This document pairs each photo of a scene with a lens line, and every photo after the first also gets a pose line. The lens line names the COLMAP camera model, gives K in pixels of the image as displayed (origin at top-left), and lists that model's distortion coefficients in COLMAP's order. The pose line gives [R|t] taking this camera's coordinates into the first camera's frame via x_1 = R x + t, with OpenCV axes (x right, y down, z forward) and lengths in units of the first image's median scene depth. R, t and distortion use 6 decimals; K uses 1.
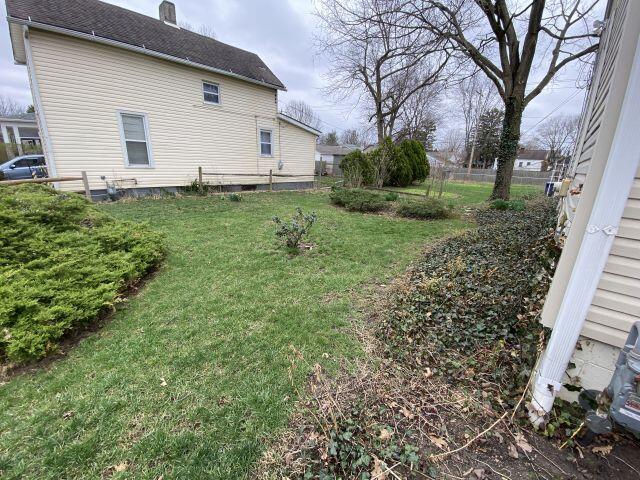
lens RADIAL K [[259.3, 0, 321.4], [0, 259.3, 237.7], [0, 0, 1]] dist [0.014620, -0.017154]
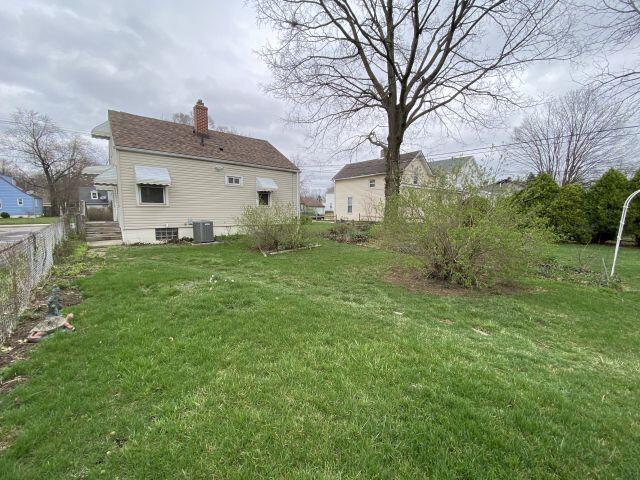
lens RADIAL K [[259.3, 0, 315.9], [0, 259.3, 236.3], [0, 0, 1]] dist [0.014620, -0.017154]
pose [[-0.132344, 0.061085, -0.989320, 2.306659], [-0.292209, 0.951338, 0.097829, -0.204747], [0.947153, 0.302035, -0.108055, 1.044150]]
